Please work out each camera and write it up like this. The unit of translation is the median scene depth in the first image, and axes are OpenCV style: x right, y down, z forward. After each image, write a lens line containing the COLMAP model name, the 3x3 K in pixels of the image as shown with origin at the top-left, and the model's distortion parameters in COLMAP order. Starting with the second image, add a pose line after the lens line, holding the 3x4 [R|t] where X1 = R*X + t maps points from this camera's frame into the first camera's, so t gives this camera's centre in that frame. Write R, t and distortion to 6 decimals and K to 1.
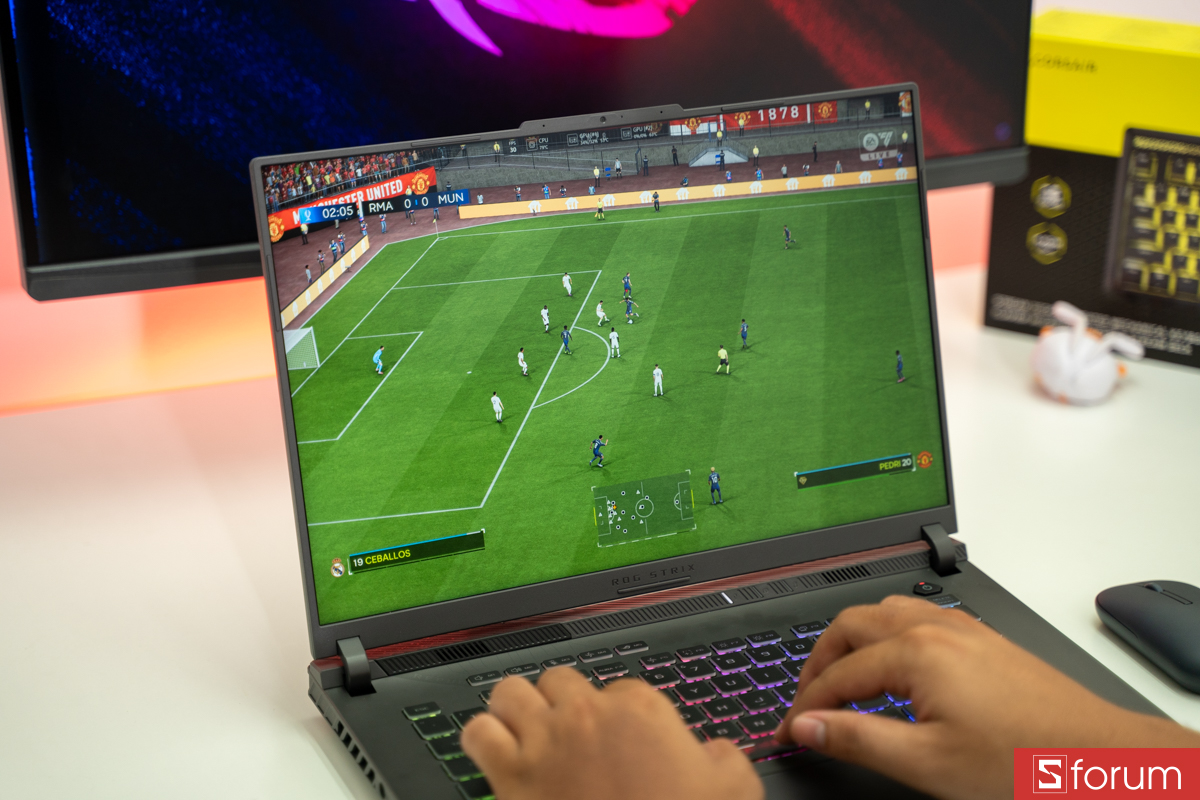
lens RADIAL K [[2415.9, 0, 596.9], [0, 2415.9, 411.9], [0, 0, 1]] dist [0.256182, 0.000000]
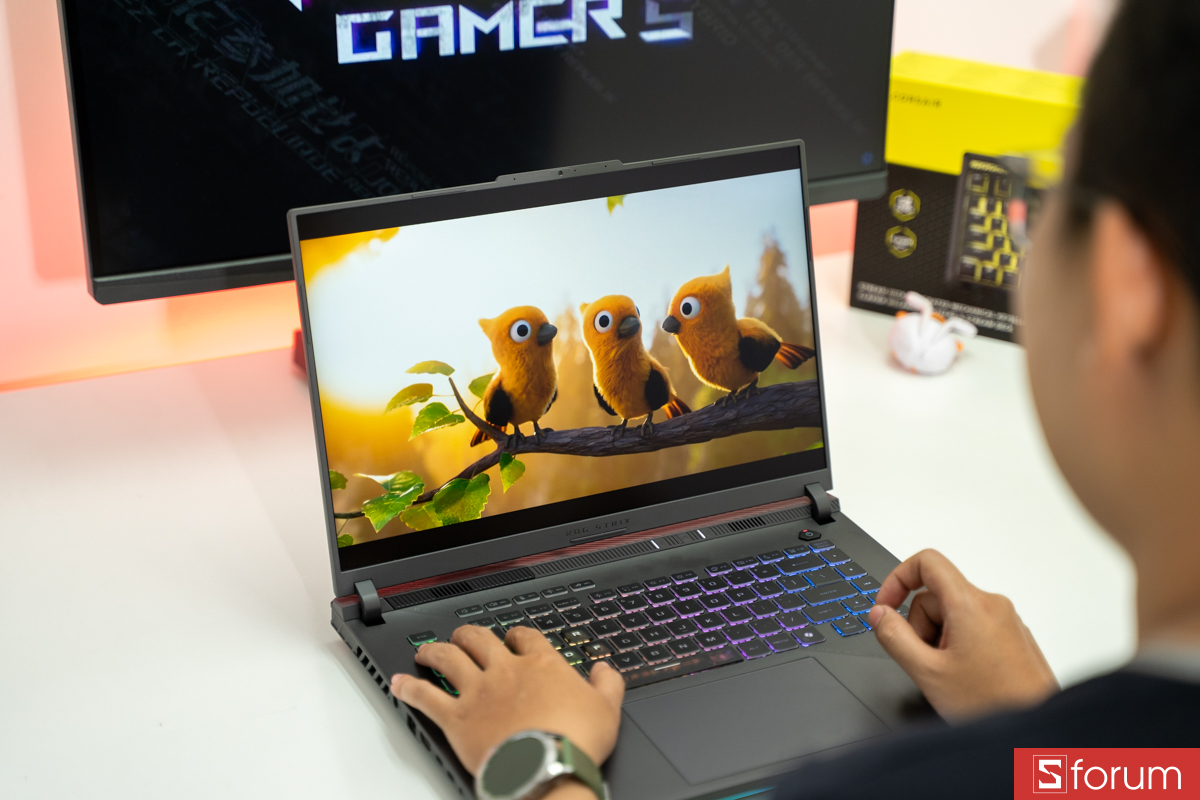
lens RADIAL K [[2199.0, 0, 598.1], [0, 2199.0, 400.5], [0, 0, 1]] dist [0.194976, 0.000000]
pose [[0.998705, -0.000119, 0.050868, -0.033165], [-0.002350, 0.998821, 0.048488, -0.051898], [-0.050814, -0.048545, 0.997528, -0.145733]]
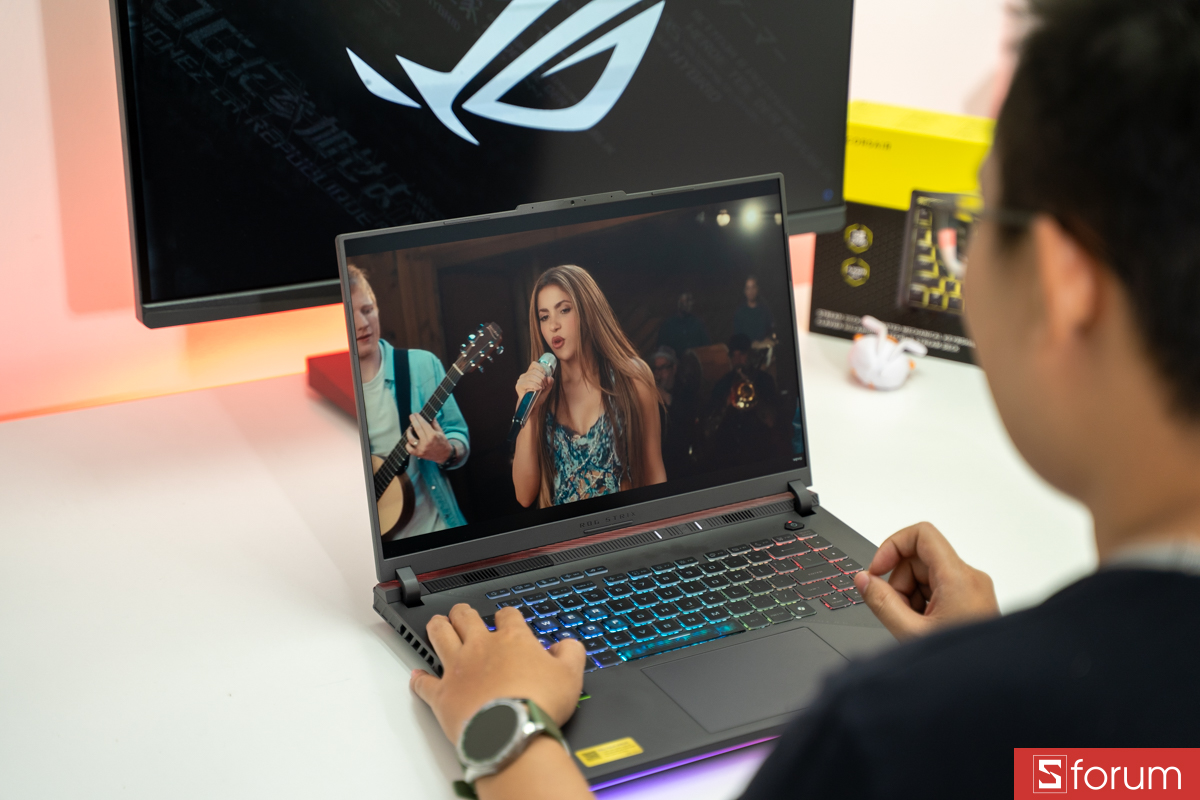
lens RADIAL K [[2199.0, 0, 606.1], [0, 2199.0, 400.6], [0, 0, 1]] dist [0.194976, 0.000000]
pose [[0.994608, -0.012134, 0.102997, -0.102289], [0.010578, 0.999822, 0.015640, -0.021444], [-0.103168, -0.014466, 0.994559, -0.268241]]
